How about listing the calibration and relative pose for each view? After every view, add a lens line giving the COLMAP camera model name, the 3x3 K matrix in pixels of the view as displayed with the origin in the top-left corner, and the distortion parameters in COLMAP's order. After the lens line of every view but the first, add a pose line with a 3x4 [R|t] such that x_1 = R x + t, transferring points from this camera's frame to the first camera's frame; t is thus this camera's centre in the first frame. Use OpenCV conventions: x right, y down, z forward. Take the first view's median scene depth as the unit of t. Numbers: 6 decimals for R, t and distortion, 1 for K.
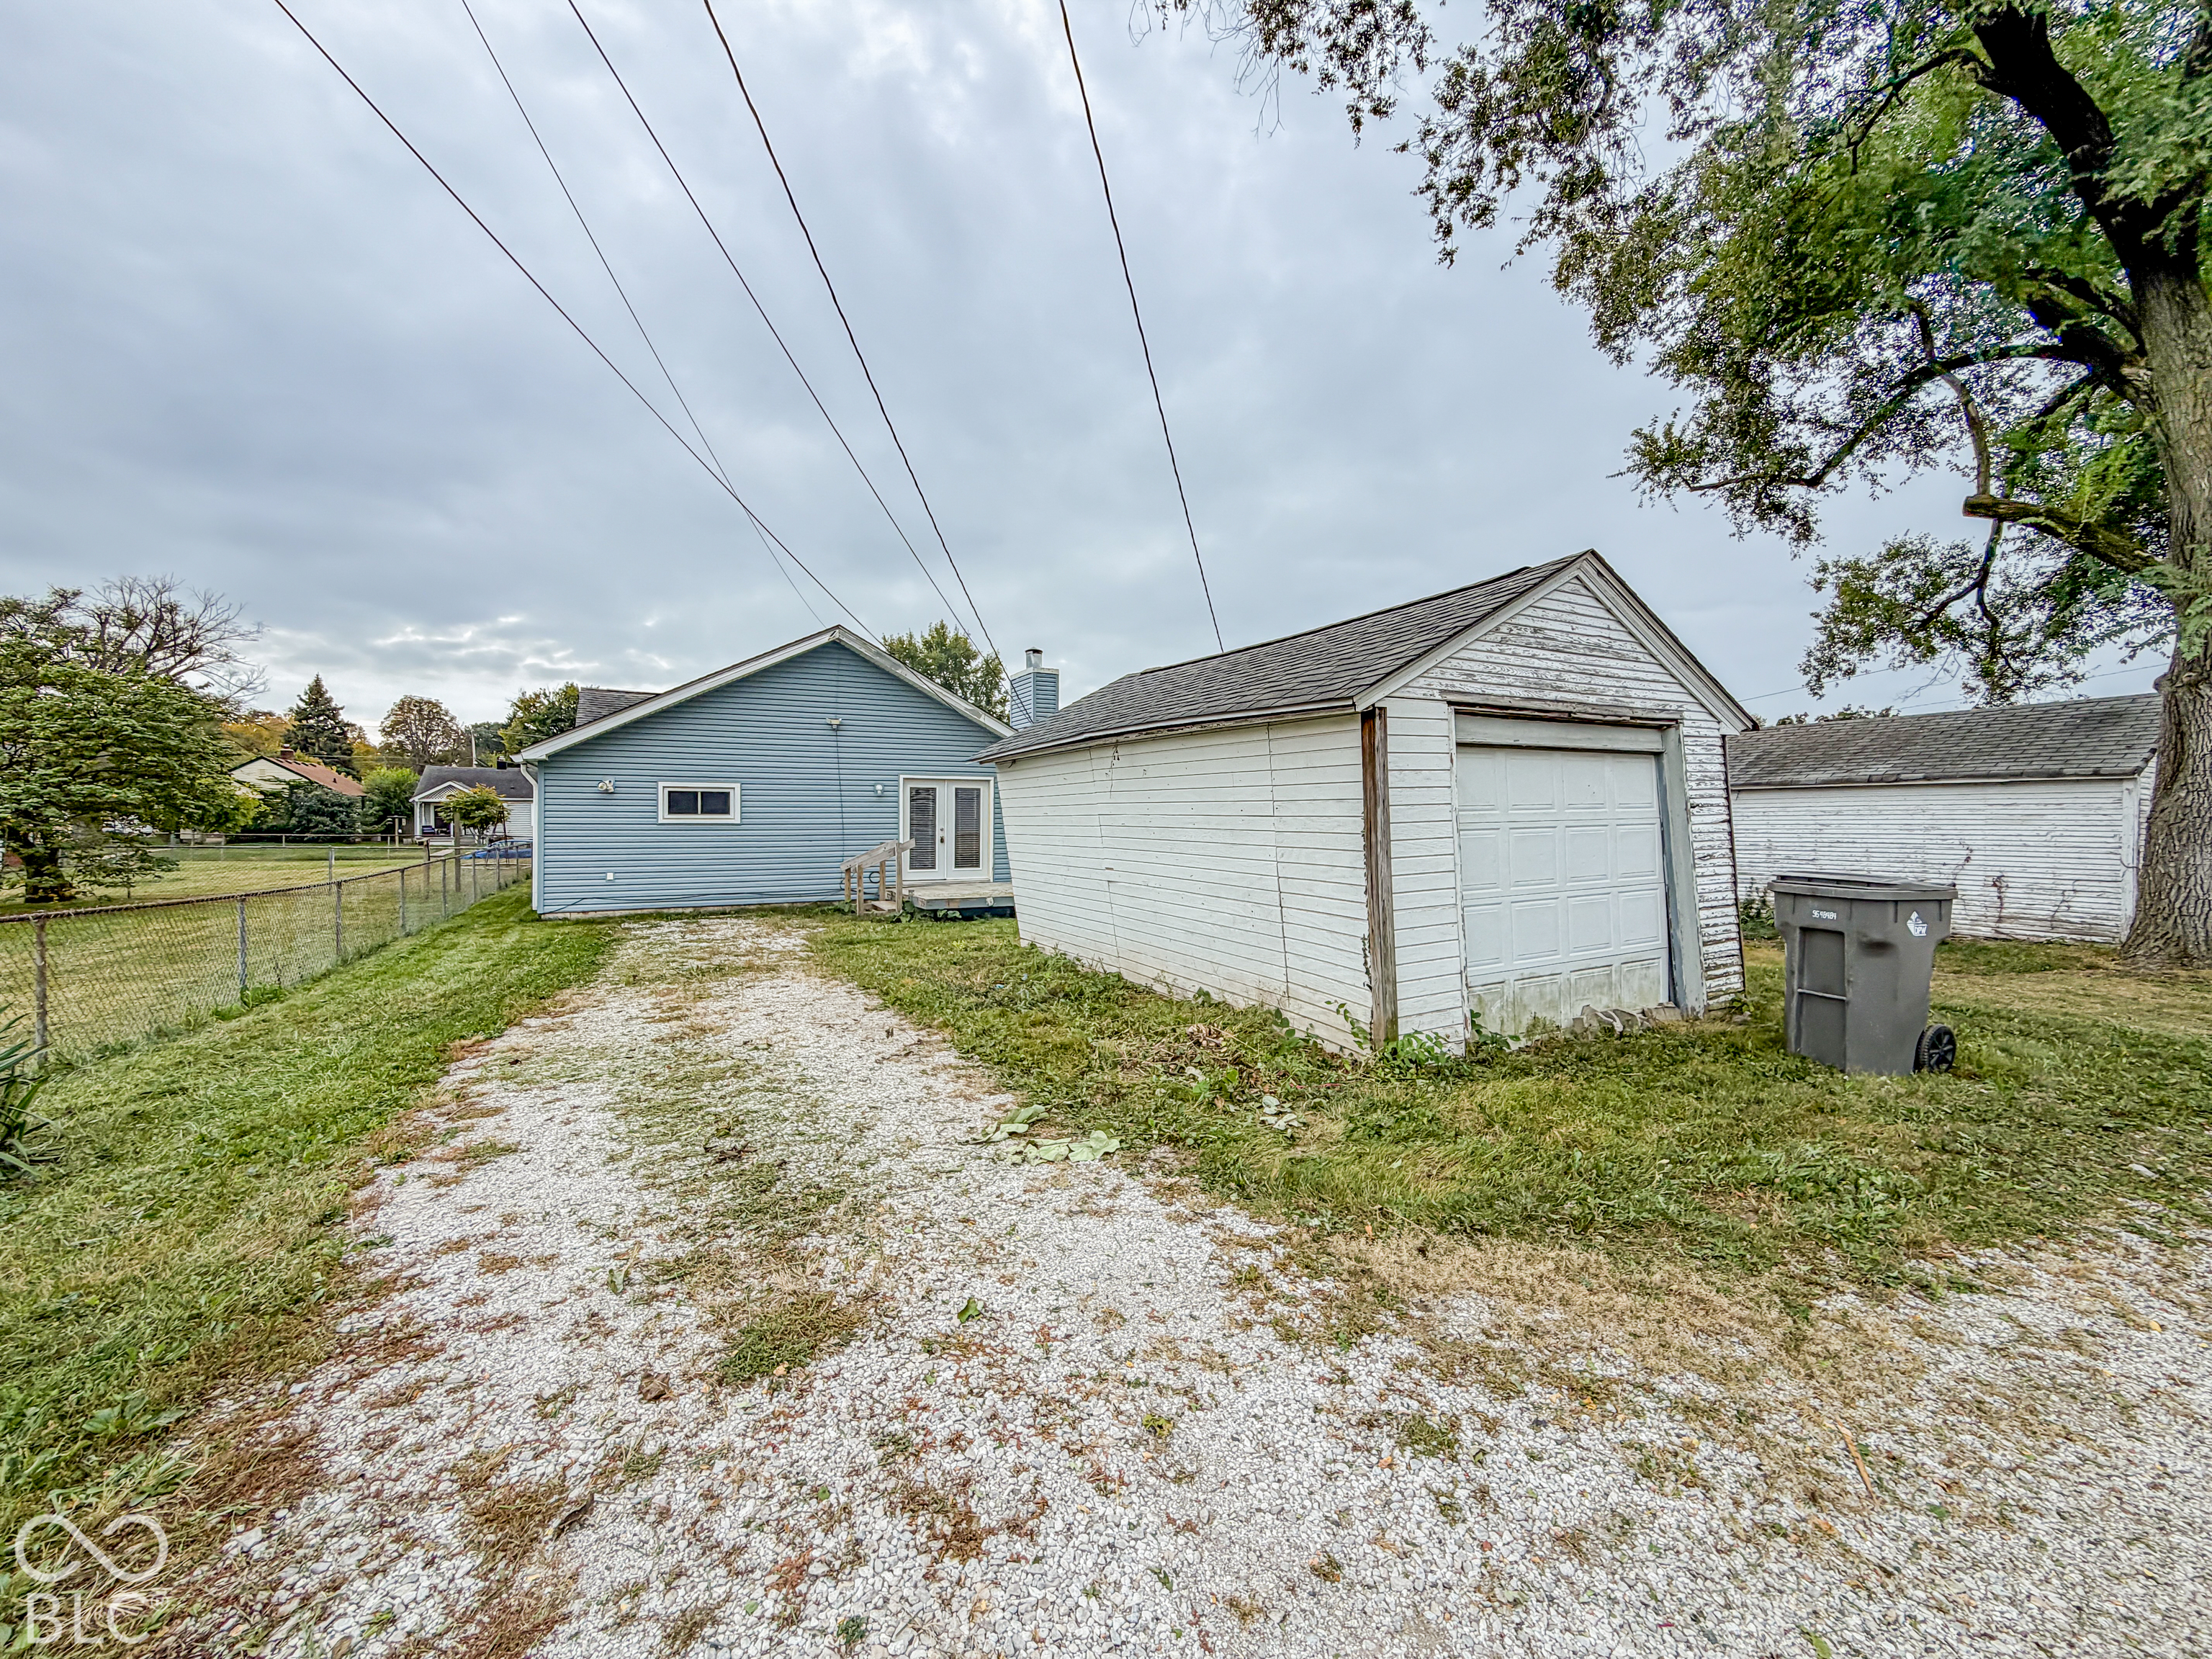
lens RADIAL K [[867.2, 0, 1106.0], [0, 867.2, 829.5], [0, 0, 1]] dist [0.000267, -0.000014]
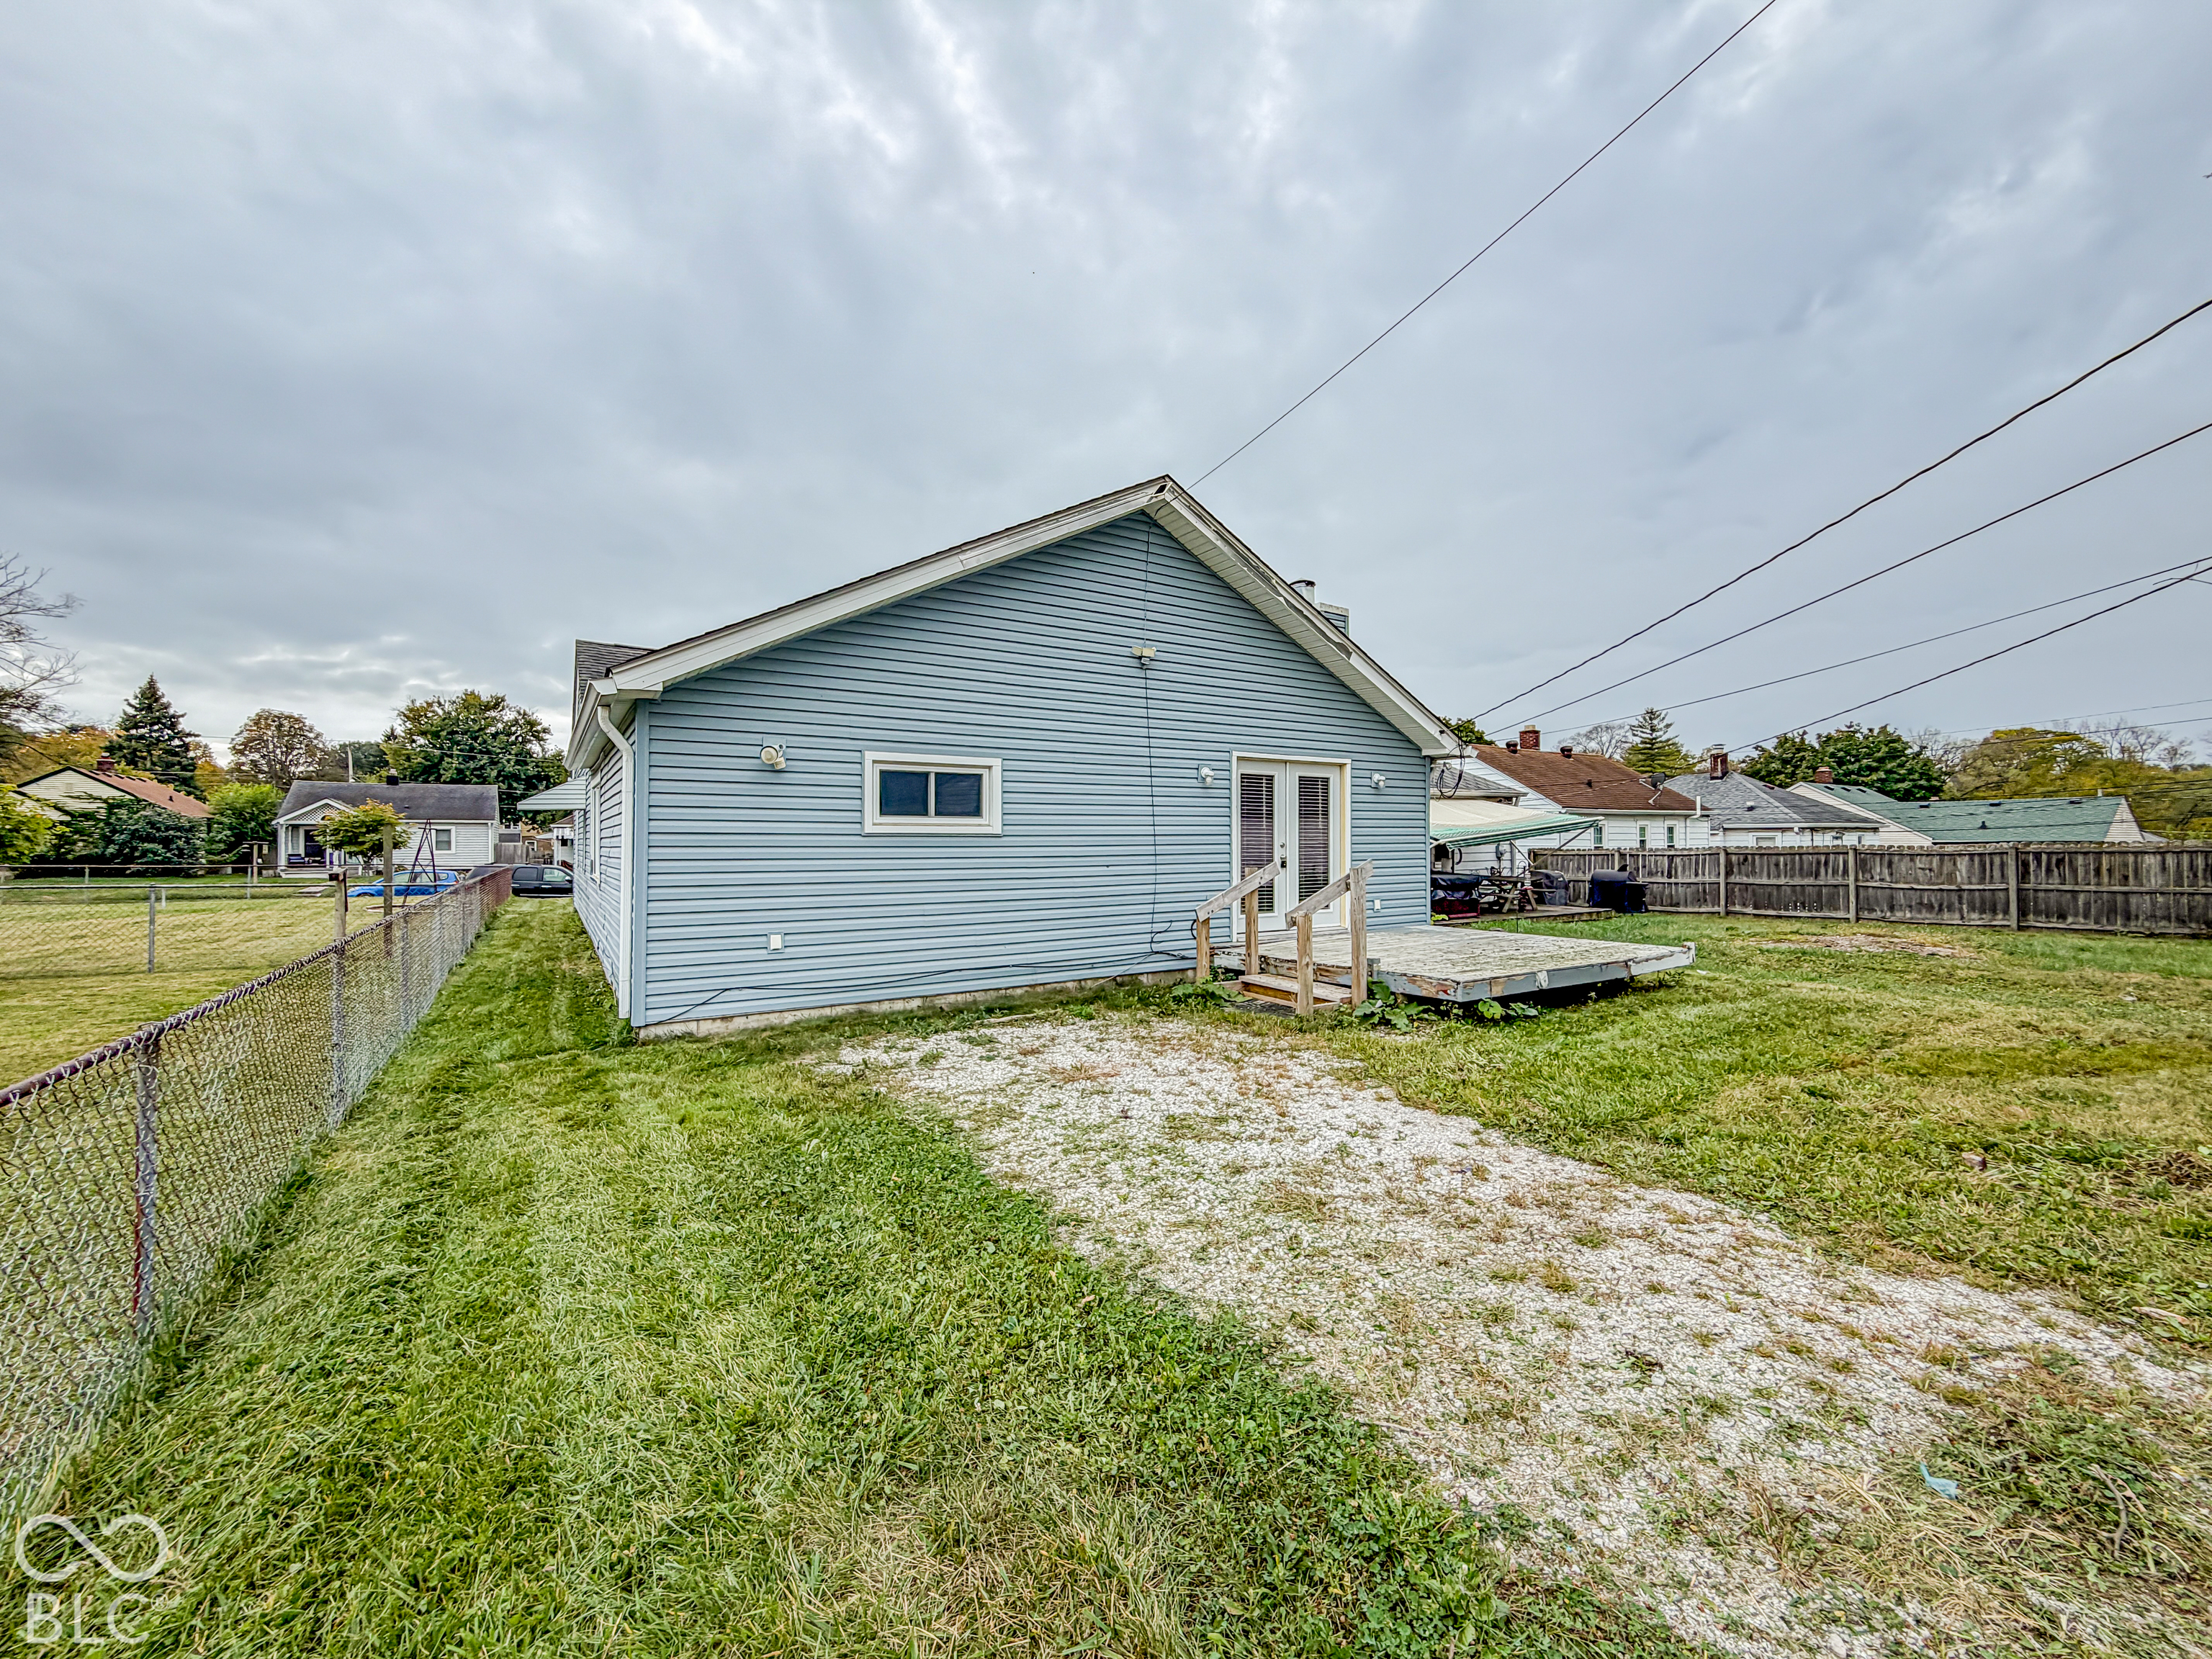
lens RADIAL K [[867.2, 0, 1106.0], [0, 867.2, 829.5], [0, 0, 1]] dist [0.000267, -0.000014]
pose [[0.995421, -0.004396, 0.095488, -0.107815], [0.007163, 0.999564, -0.028662, 0.001542], [-0.095321, 0.029214, 0.995018, 0.123443]]
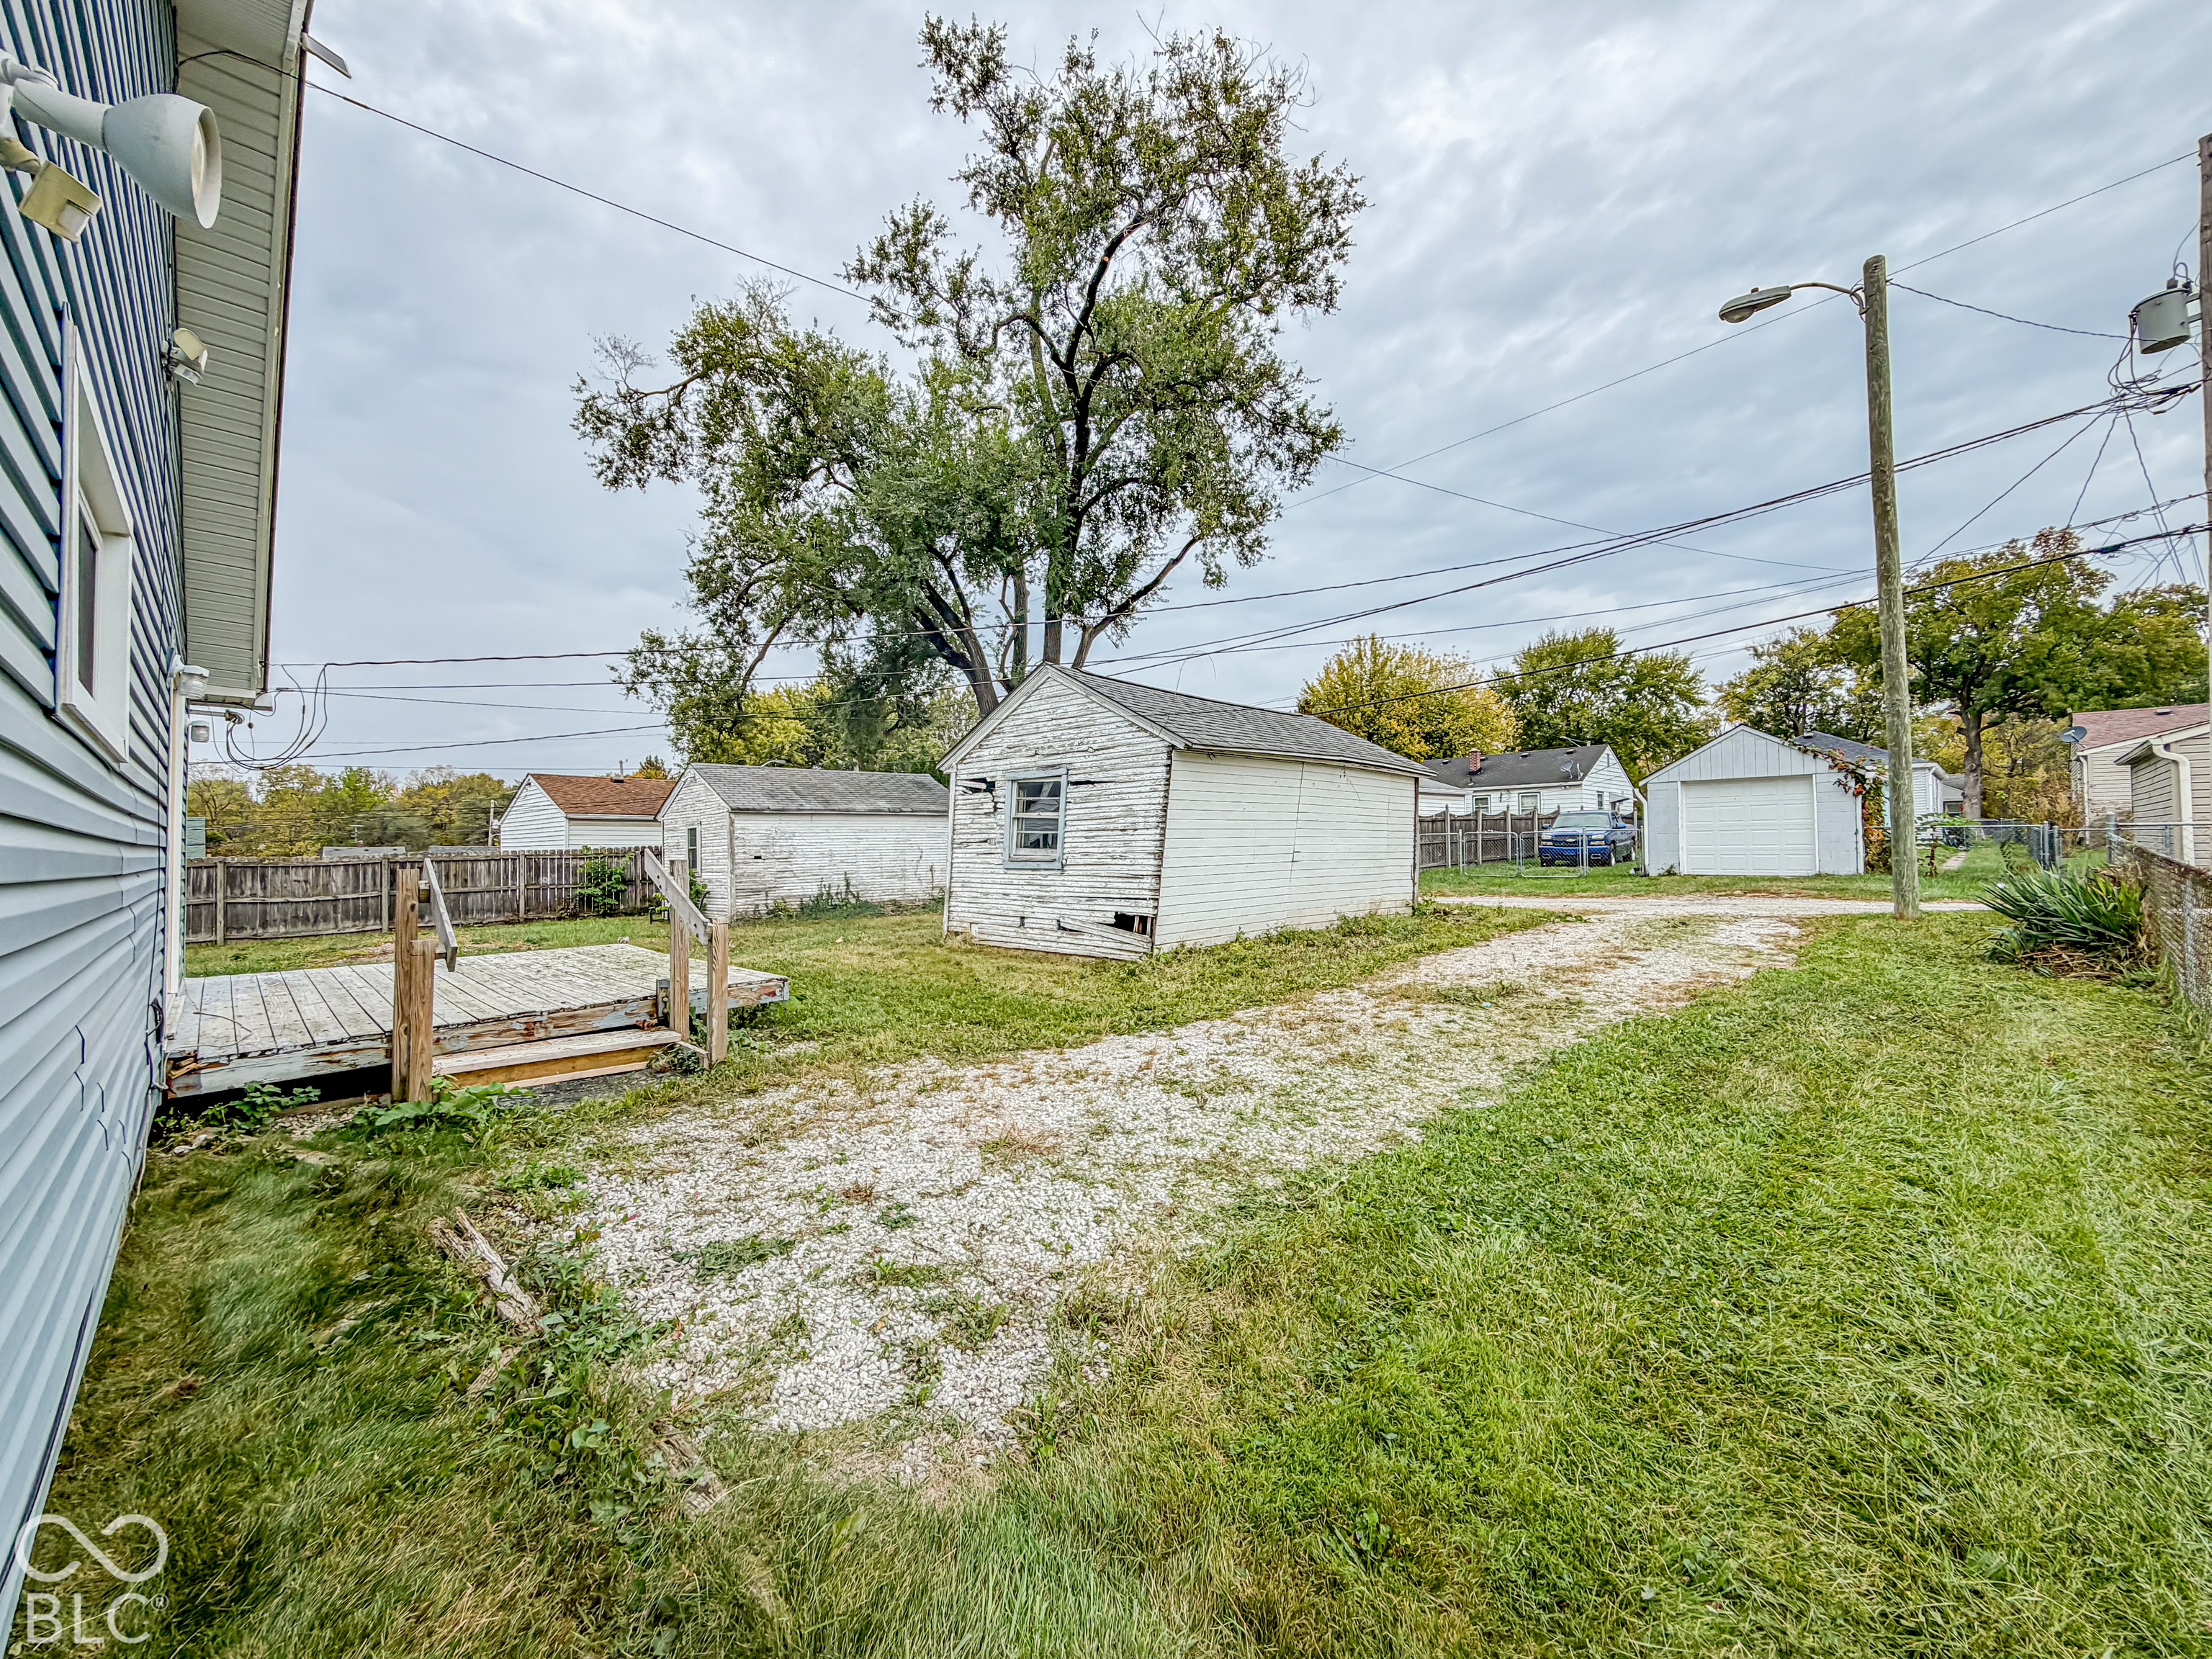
lens RADIAL K [[867.2, 0, 1106.0], [0, 867.2, 829.5], [0, 0, 1]] dist [0.000267, -0.000014]
pose [[-0.299275, 0.023936, 0.953867, -0.155988], [0.026276, 0.999513, -0.016837, 0.003125], [-0.953805, 0.020025, -0.299759, 0.213726]]
